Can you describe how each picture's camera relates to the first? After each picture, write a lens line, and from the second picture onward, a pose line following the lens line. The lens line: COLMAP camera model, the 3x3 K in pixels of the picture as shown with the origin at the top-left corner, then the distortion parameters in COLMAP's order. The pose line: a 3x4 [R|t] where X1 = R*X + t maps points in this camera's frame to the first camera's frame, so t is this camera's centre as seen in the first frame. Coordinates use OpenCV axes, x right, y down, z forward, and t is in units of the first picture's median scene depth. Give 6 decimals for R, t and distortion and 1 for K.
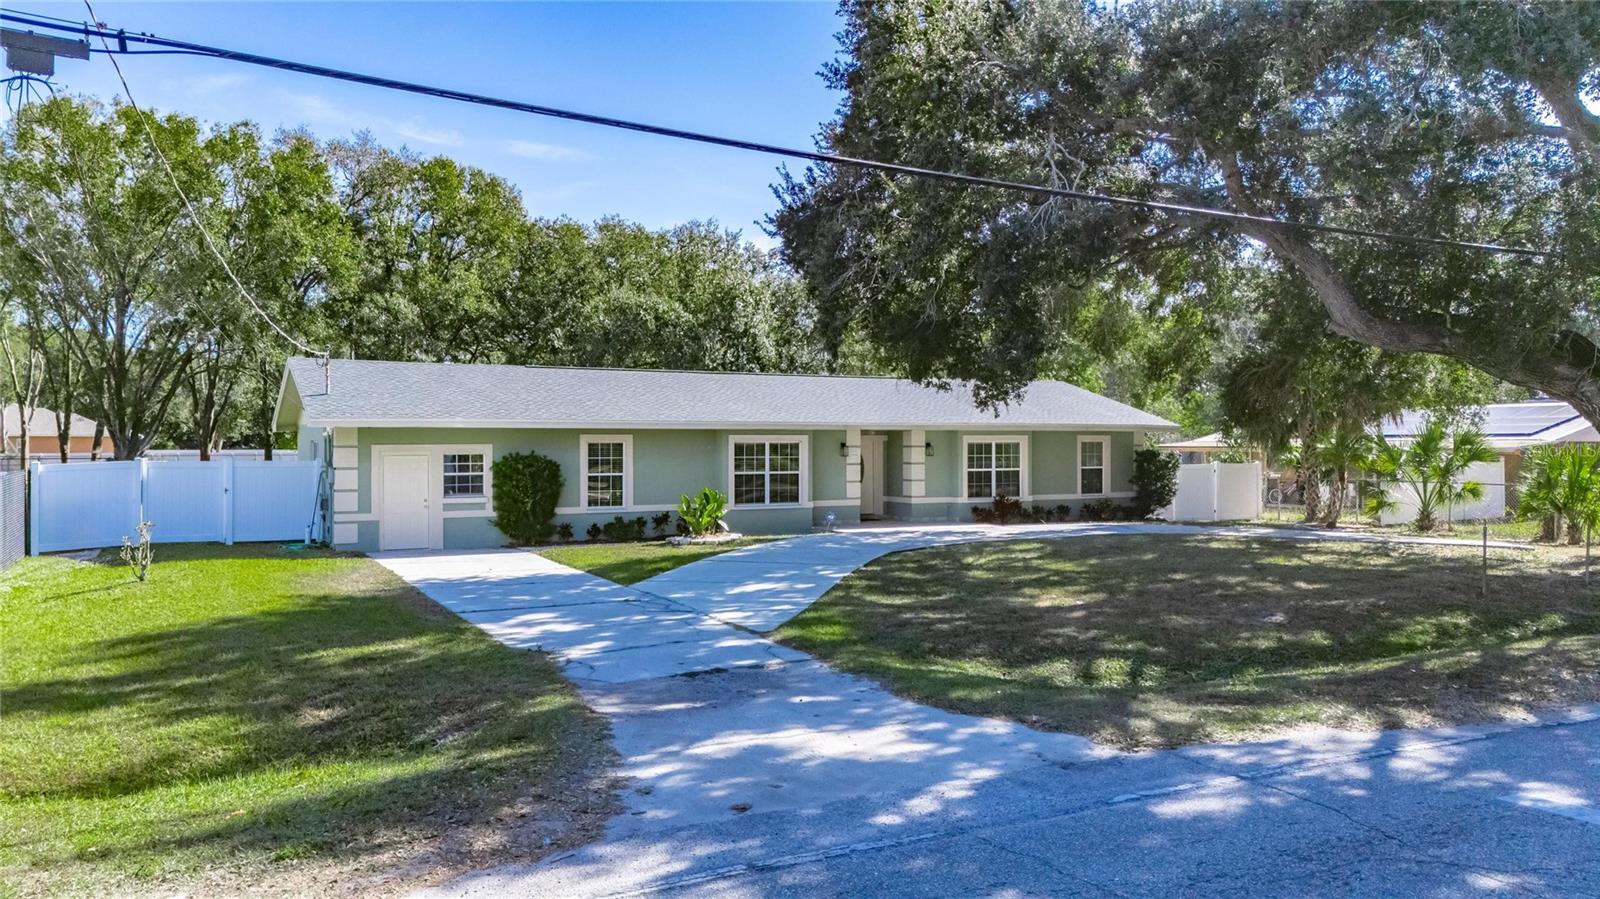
lens RADIAL K [[1171.1, 0, 804.0], [0, 1171.1, 446.3], [0, 0, 1]] dist [0.066317, -0.053845]
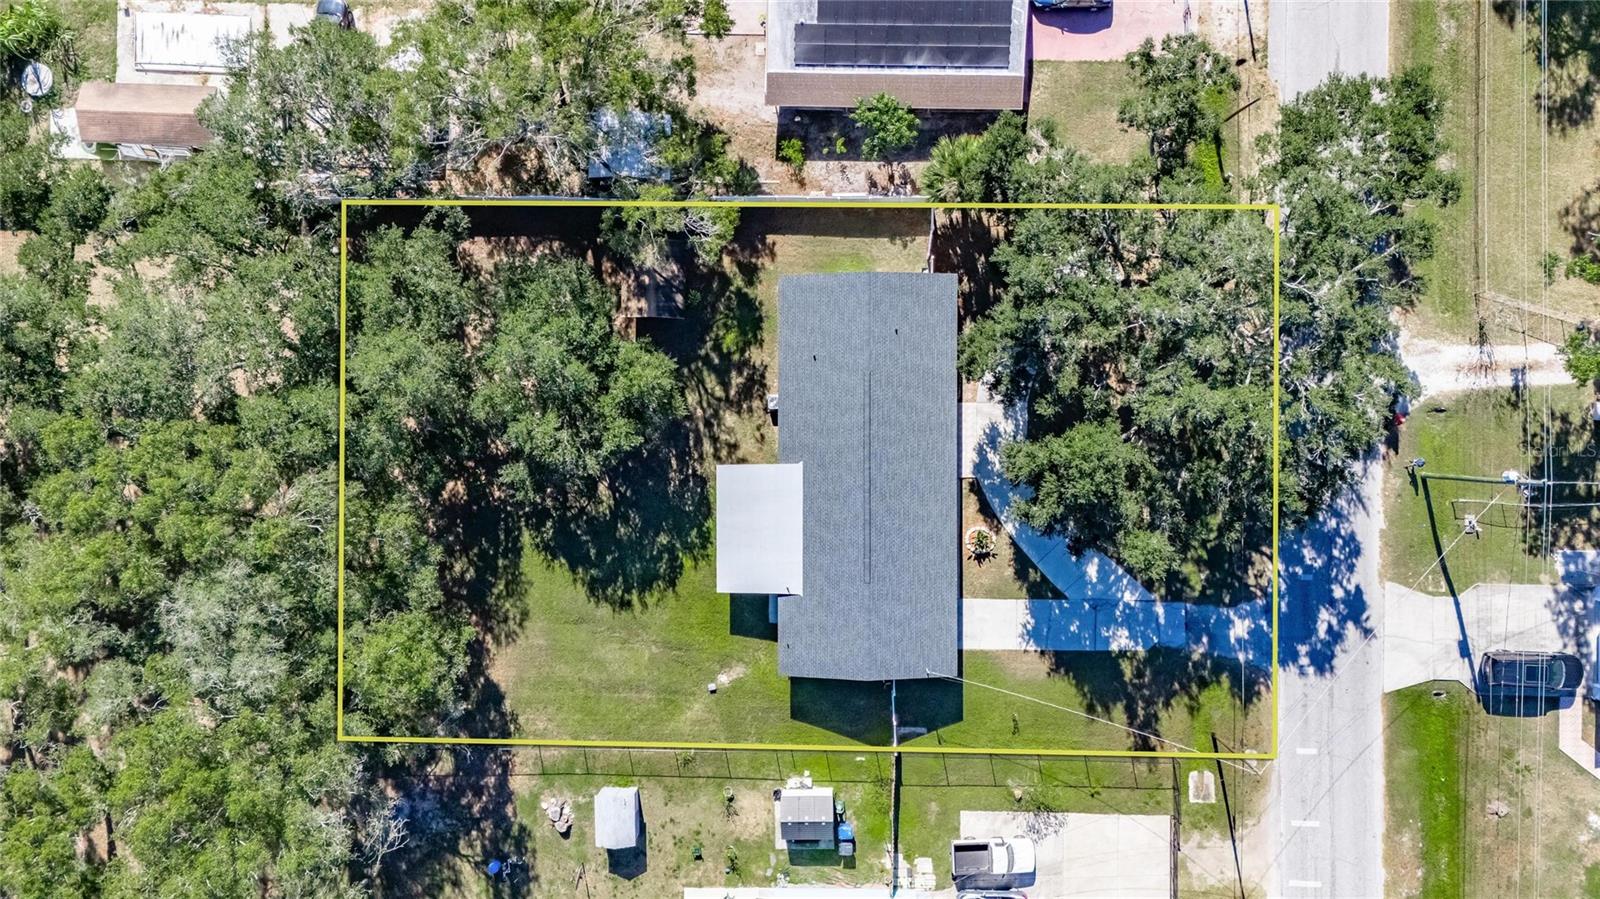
lens RADIAL K [[1165.3, 0, 807.5], [0, 1165.3, 453.8], [0, 0, 1]] dist [0.084161, -0.092013]
pose [[0.462920, -0.886070, -0.024177, -0.024326], [0.021701, -0.015938, 0.999637, -2.473119], [-0.886134, -0.463277, 0.011851, 1.309320]]
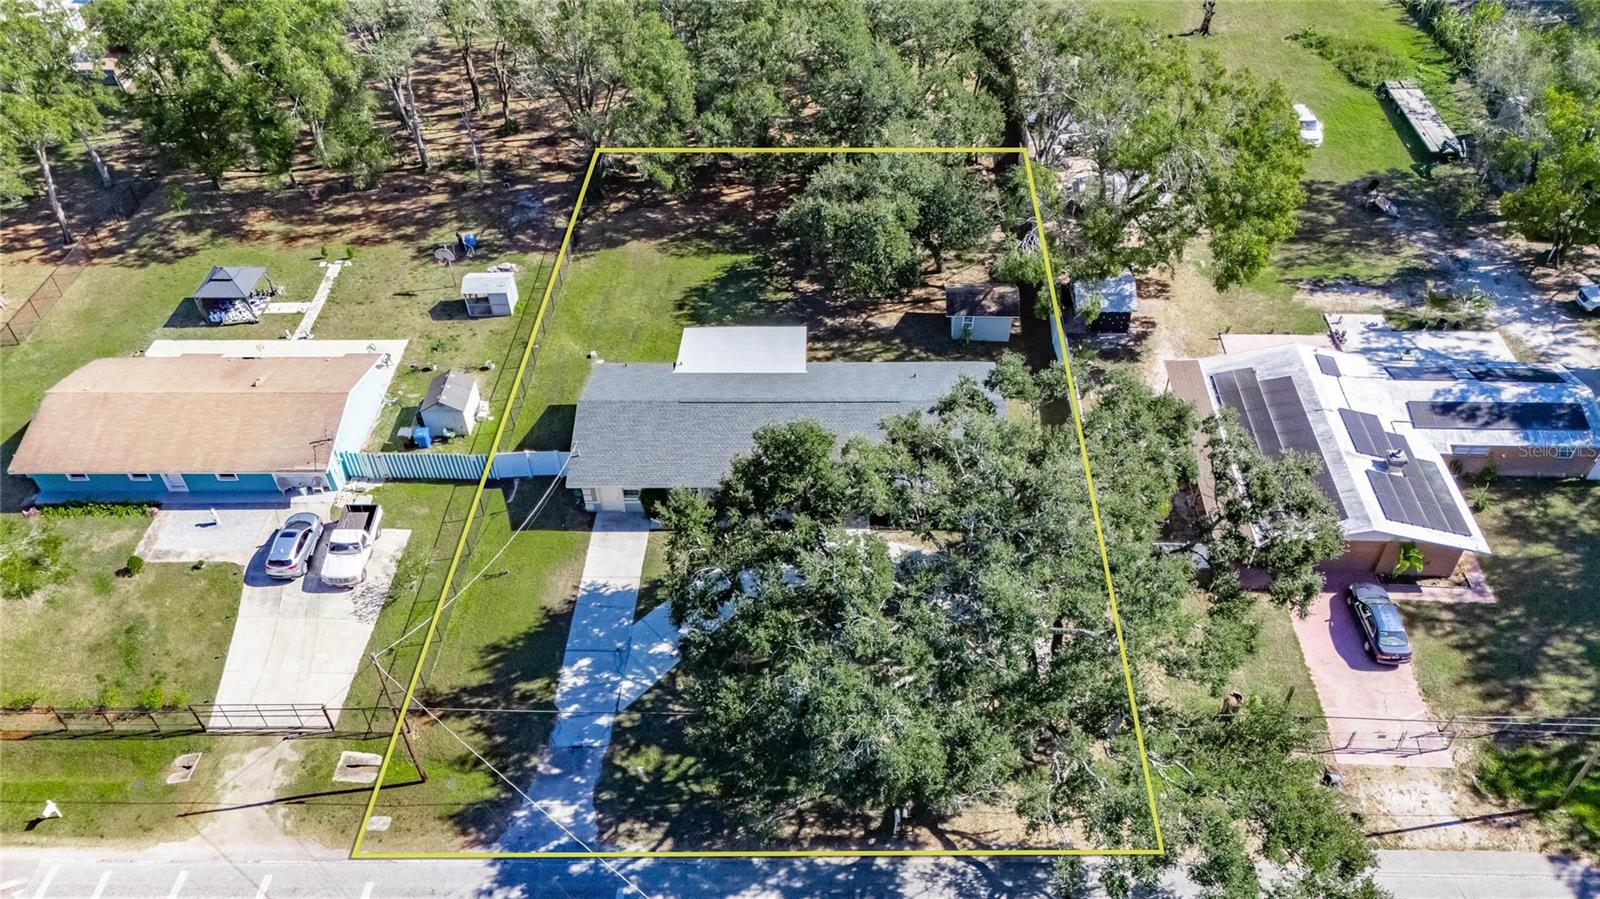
lens RADIAL K [[1171.1, 0, 804.0], [0, 1171.1, 446.3], [0, 0, 1]] dist [0.066317, -0.053845]
pose [[0.873492, 0.308245, -0.376825, 0.858514], [0.030261, 0.738150, 0.673957, -1.559787], [0.485897, -0.600099, 0.635440, -0.304941]]
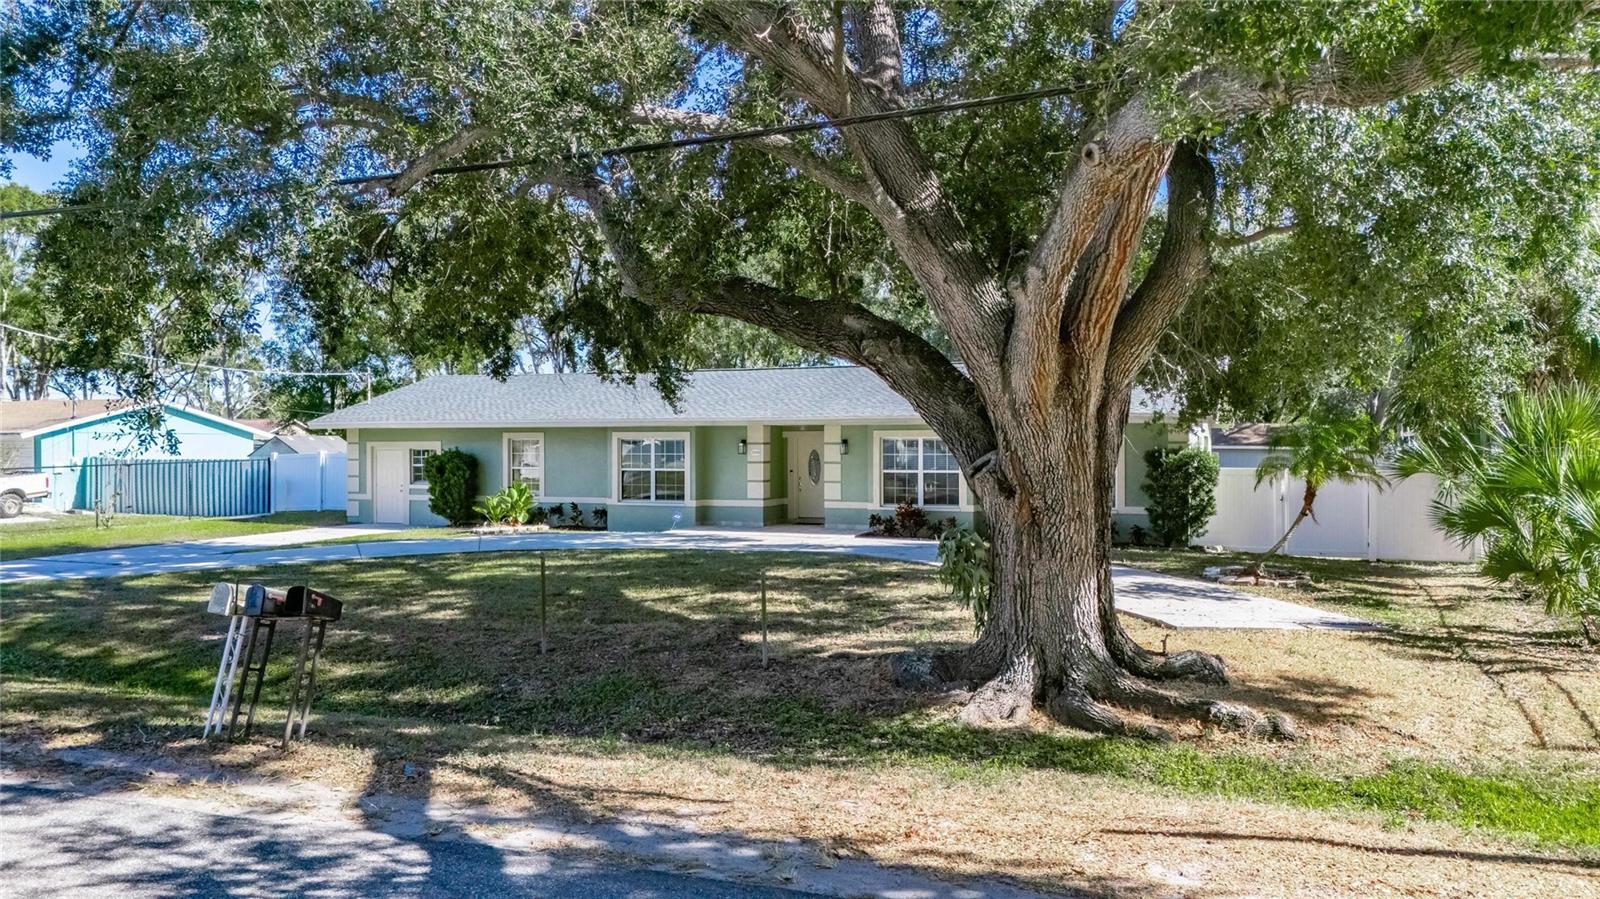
lens RADIAL K [[1171.1, 0, 804.0], [0, 1171.1, 446.3], [0, 0, 1]] dist [0.066317, -0.053845]
pose [[0.647752, 0.002995, -0.761845, 0.835803], [-0.000717, 0.999994, 0.003322, -0.000765], [0.761851, -0.001606, 0.647751, 0.461591]]
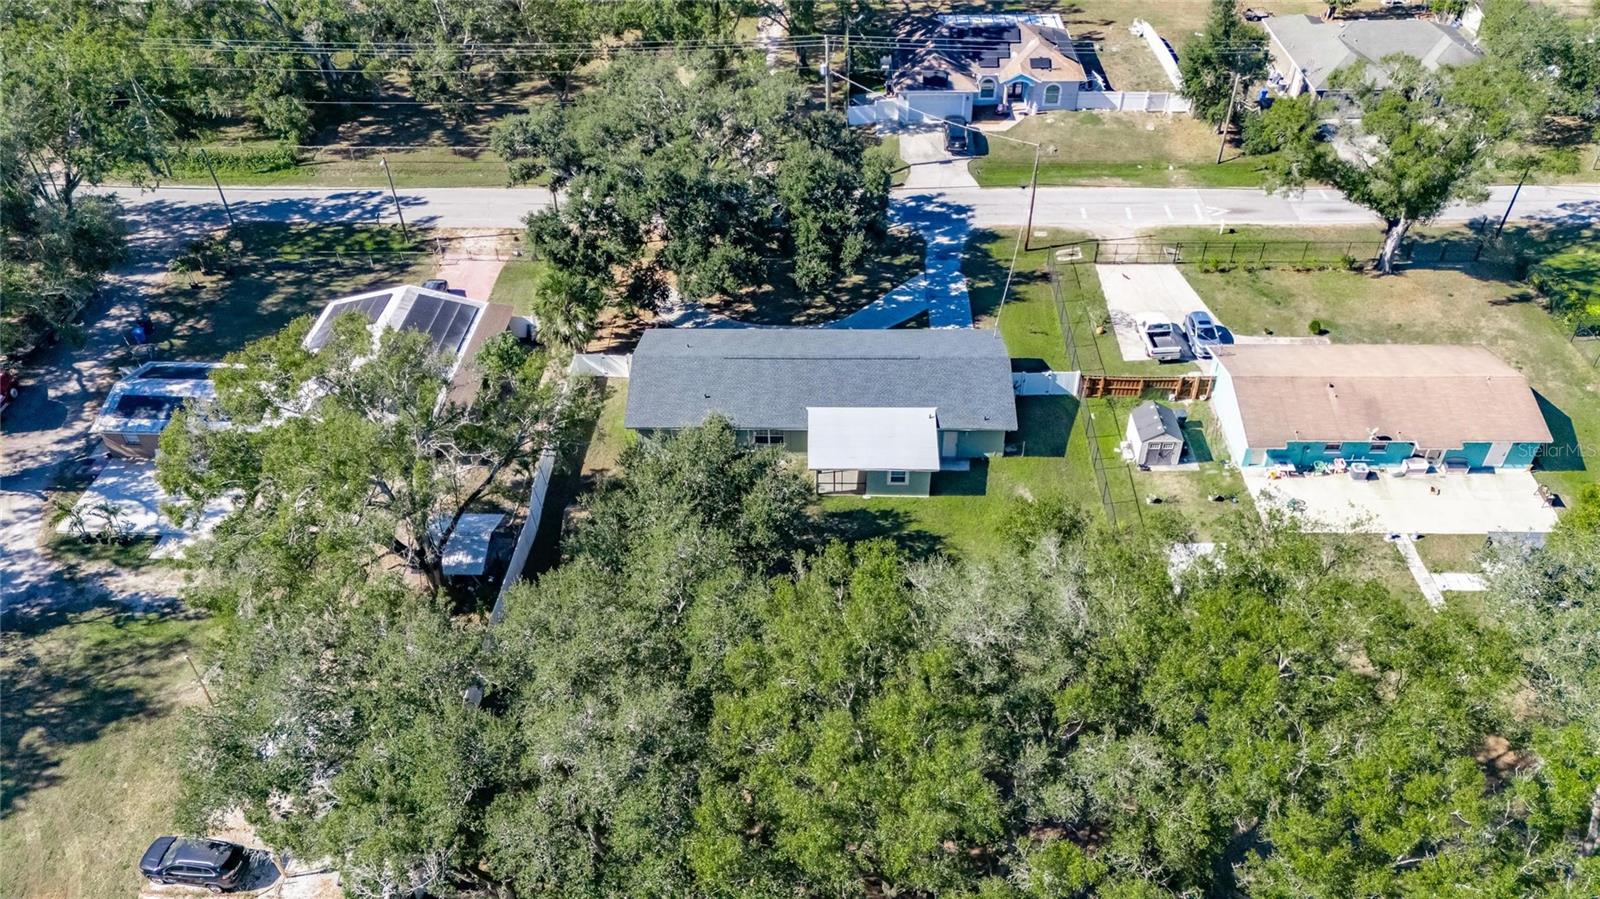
lens RADIAL K [[1165.3, 0, 807.5], [0, 1165.3, 453.8], [0, 0, 1]] dist [0.084161, -0.092013]
pose [[-0.874809, -0.304169, 0.377081, -1.089420], [0.007883, 0.769300, 0.638839, -1.571350], [-0.484404, 0.561834, -0.670593, 3.093930]]
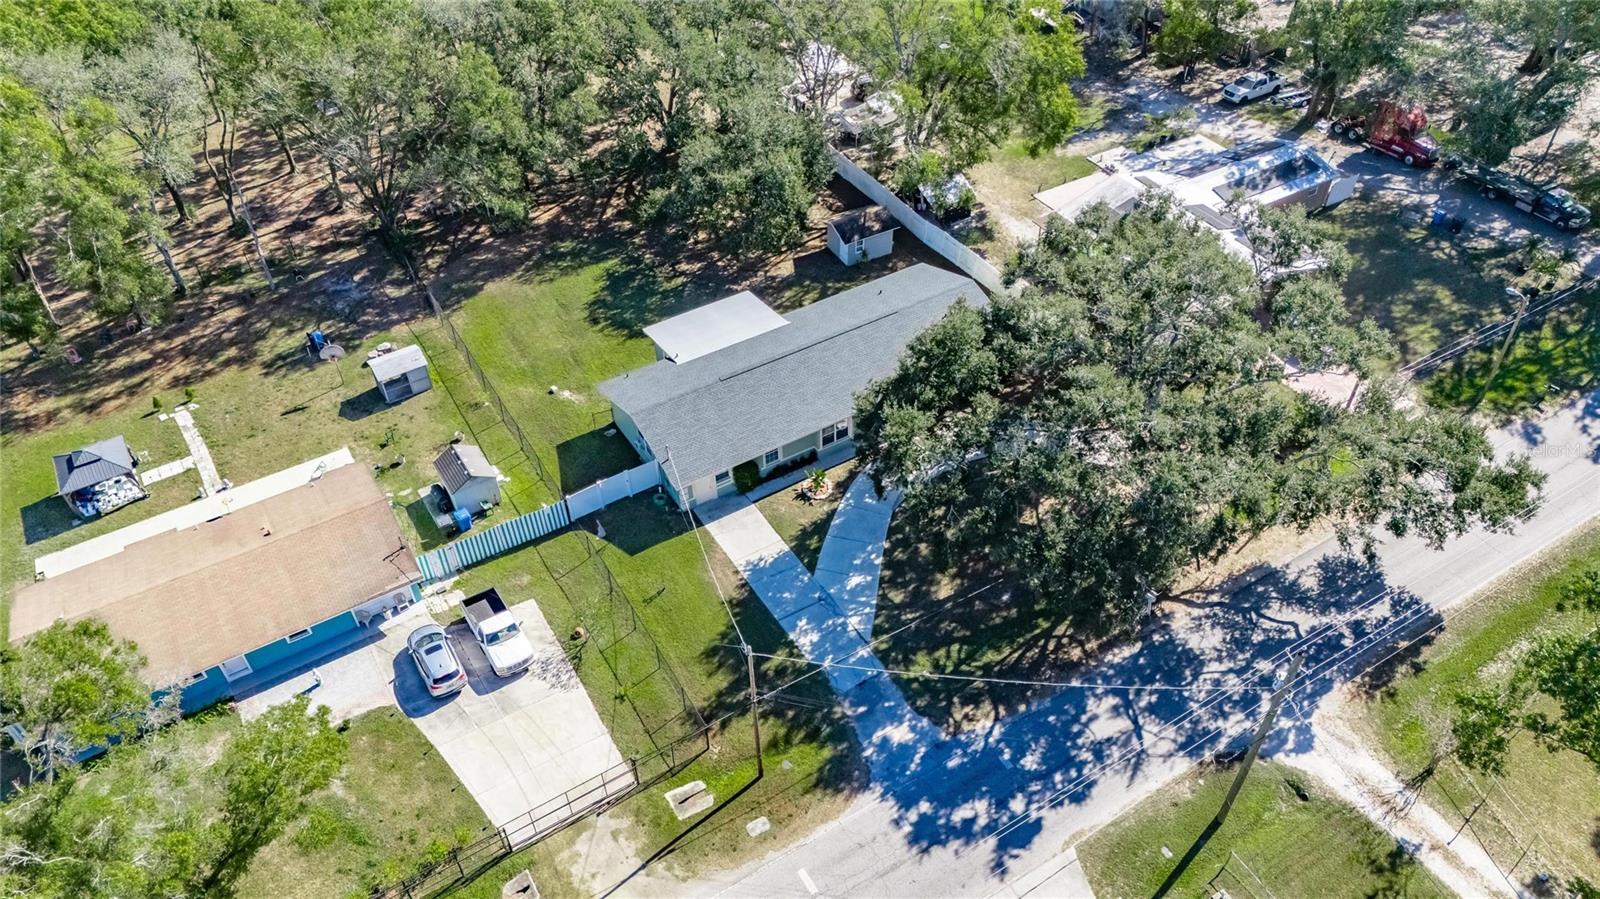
lens RADIAL K [[1165.3, 0, 807.5], [0, 1165.3, 453.8], [0, 0, 1]] dist [0.084161, -0.092013]
pose [[0.997253, -0.066228, 0.033169, -0.171044], [0.026481, 0.737002, 0.675371, -1.559010], [-0.069174, -0.672638, 0.736732, -0.762506]]
